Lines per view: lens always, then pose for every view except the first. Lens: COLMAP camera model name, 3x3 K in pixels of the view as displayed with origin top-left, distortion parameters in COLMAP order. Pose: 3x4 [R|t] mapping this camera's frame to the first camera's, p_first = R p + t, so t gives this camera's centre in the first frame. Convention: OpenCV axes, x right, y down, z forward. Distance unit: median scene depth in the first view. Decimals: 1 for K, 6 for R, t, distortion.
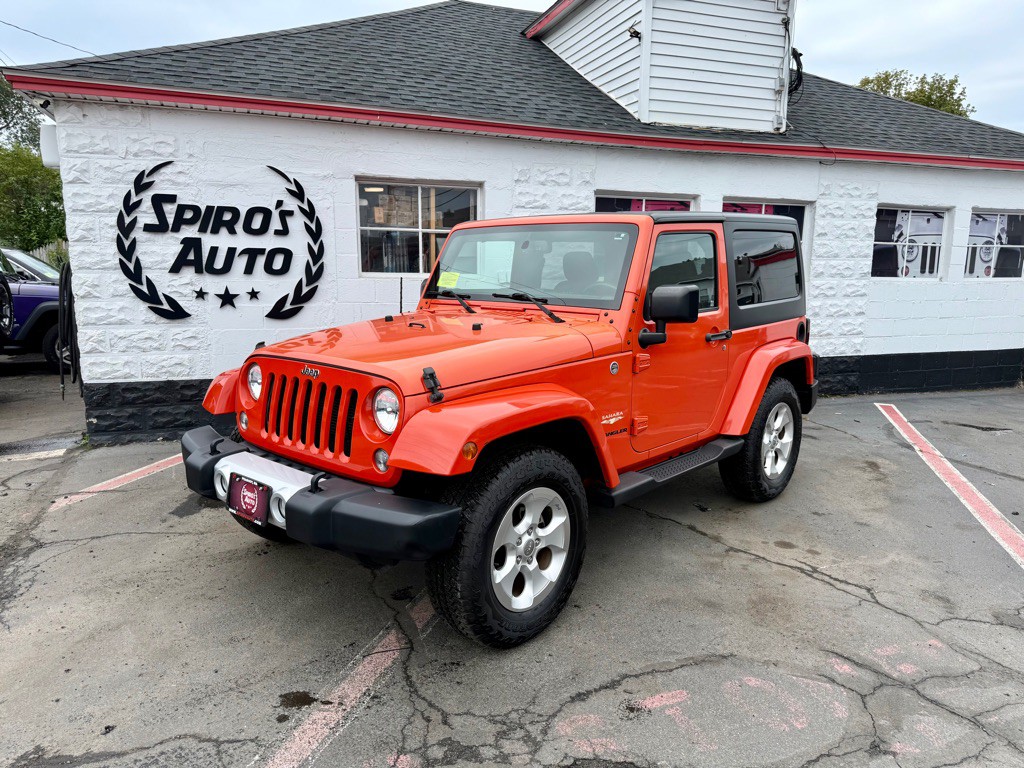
lens RADIAL K [[726.6, 0, 509.6], [0, 726.6, 386.0], [0, 0, 1]] dist [0.009436, -0.007486]
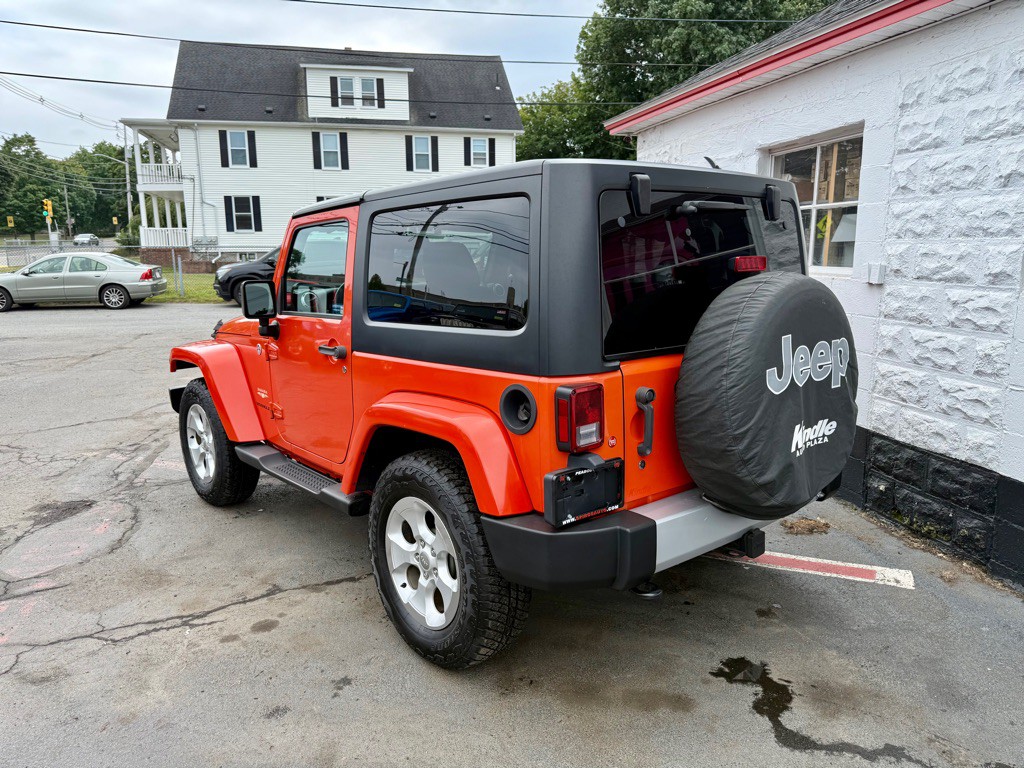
lens RADIAL K [[736.7, 0, 502.9], [0, 736.7, 386.1], [0, 0, 1]] dist [0.013451, -0.008144]
pose [[-0.136358, 0.171675, -0.975671, 0.778581], [-0.155422, 0.968967, 0.192217, -0.158934], [0.978392, 0.177851, -0.105444, 0.939881]]
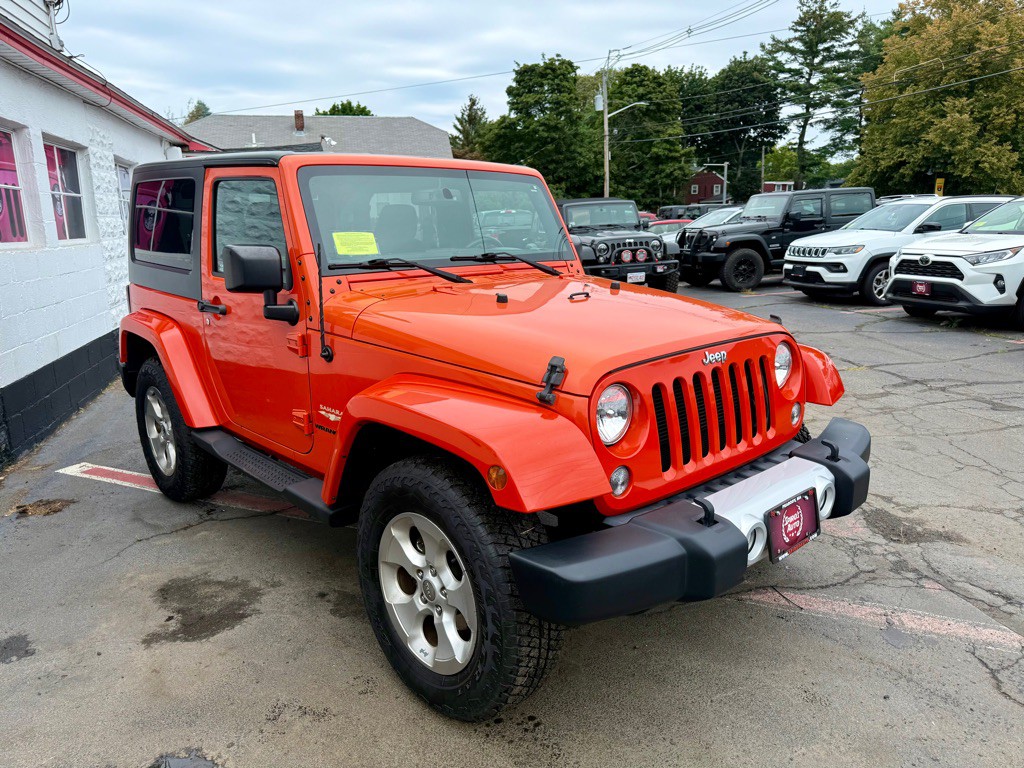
lens RADIAL K [[720.5, 0, 512.0], [0, 720.5, 384.0], [0, 0, 1]] dist [0.006766, -0.008070]
pose [[0.097230, -0.233328, 0.967525, -0.580233], [0.181851, 0.959931, 0.213222, -0.108691], [-0.978507, 0.155214, 0.135765, 0.620031]]
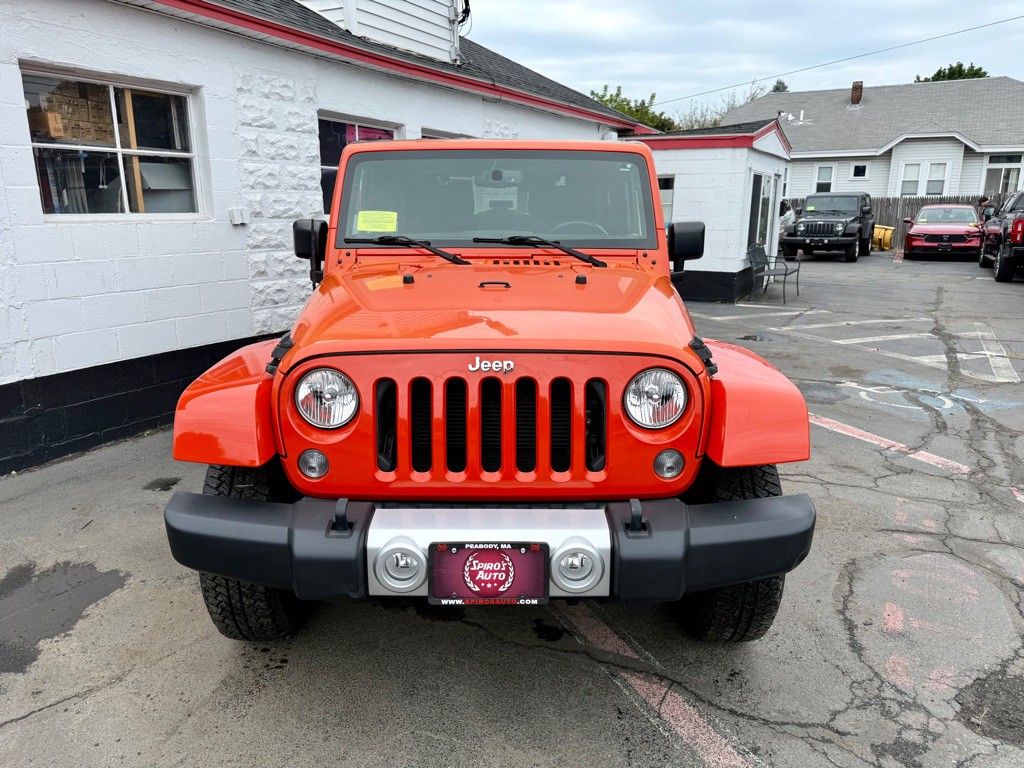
lens RADIAL K [[724.2, 0, 510.5], [0, 724.2, 380.5], [0, 0, 1]] dist [0.029961, -0.034295]
pose [[0.742644, -0.168109, 0.648243, -0.388557], [0.118055, 0.985684, 0.120372, -0.046731], [-0.659198, -0.012865, 0.751859, 0.270938]]
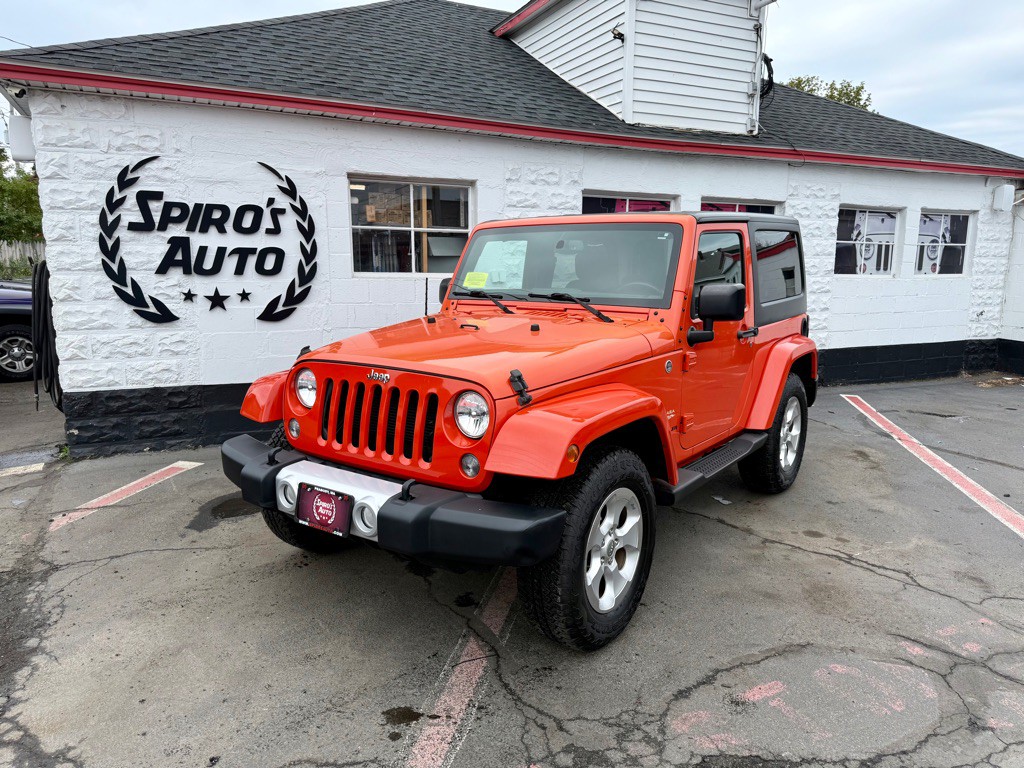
lens RADIAL K [[726.4, 0, 512.0], [0, 726.4, 384.0], [0, 0, 1]] dist [0.007402, -0.004882]
pose [[0.994562, -0.020609, 0.102082, -0.109211], [0.020606, 0.999787, 0.001079, -0.003667], [-0.102083, 0.001031, 0.994775, 0.010480]]
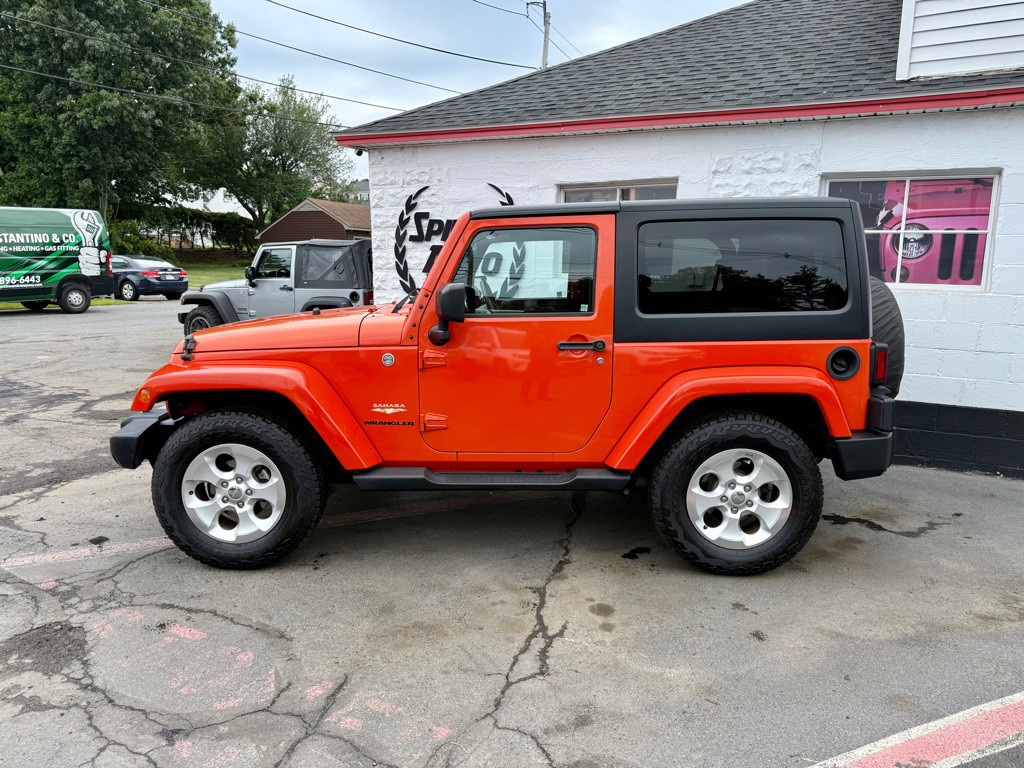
lens RADIAL K [[720.8, 0, 512.0], [0, 720.8, 384.0], [0, 0, 1]] dist [0.072681, -0.092506]
pose [[0.661671, 0.122255, -0.739760, 0.641623], [-0.132156, 0.990187, 0.045436, -0.038514], [0.738055, 0.067700, 0.671335, 0.270612]]
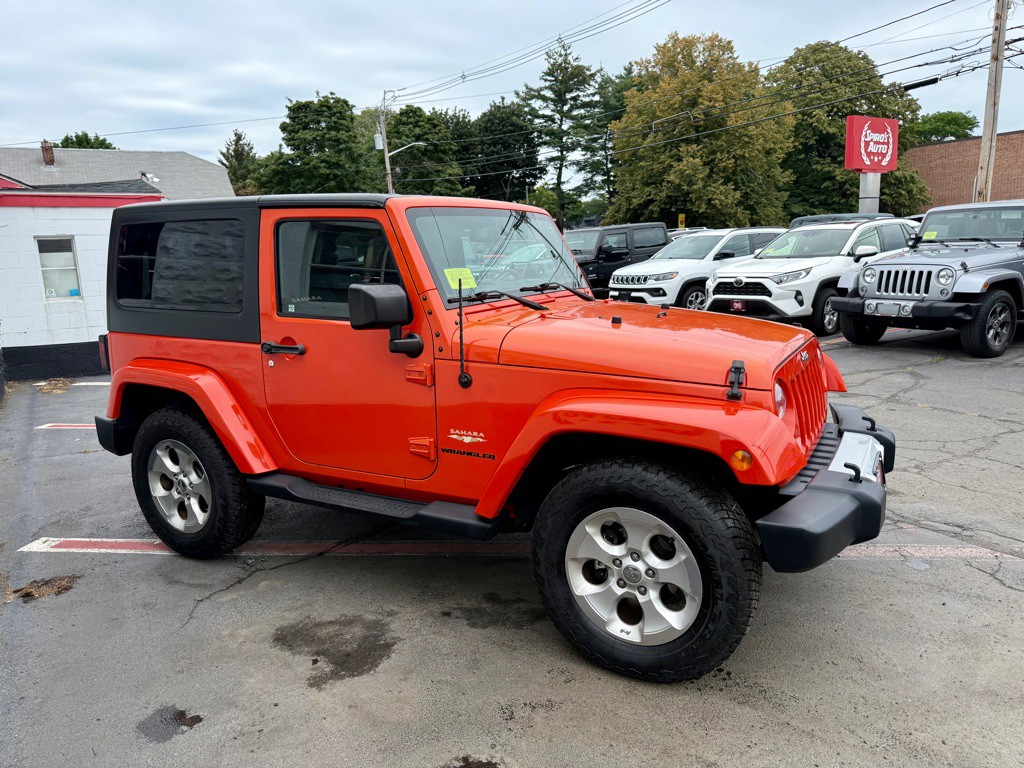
lens RADIAL K [[708.4, 0, 513.9], [0, 708.4, 395.3], [0, 0, 1]] dist [0.072645, -0.099200]
pose [[-0.212769, -0.198146, 0.956801, -0.619191], [0.197977, 0.950169, 0.240798, -0.153848], [-0.956836, 0.240659, -0.162938, 0.856655]]
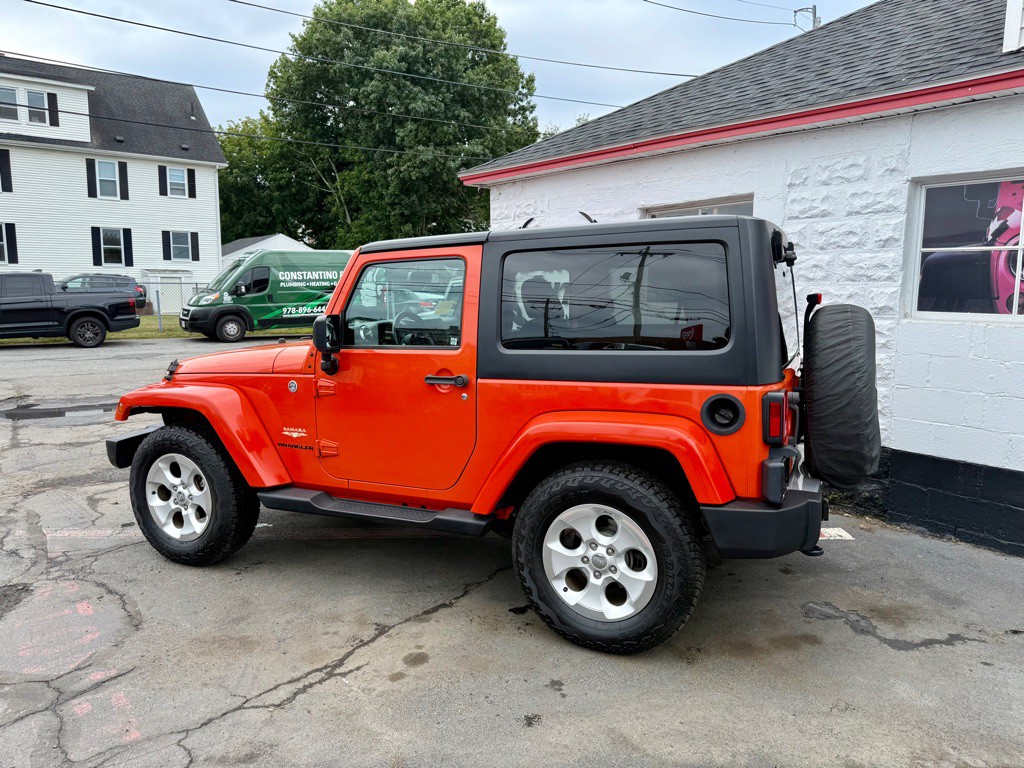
lens RADIAL K [[730.6, 0, 507.2], [0, 730.6, 378.0], [0, 0, 1]] dist [0.042138, -0.048892]
pose [[0.294918, 0.106536, -0.949565, 0.811514], [-0.156538, 0.985726, 0.061975, -0.099142], [0.942613, 0.130366, 0.307386, 0.596111]]
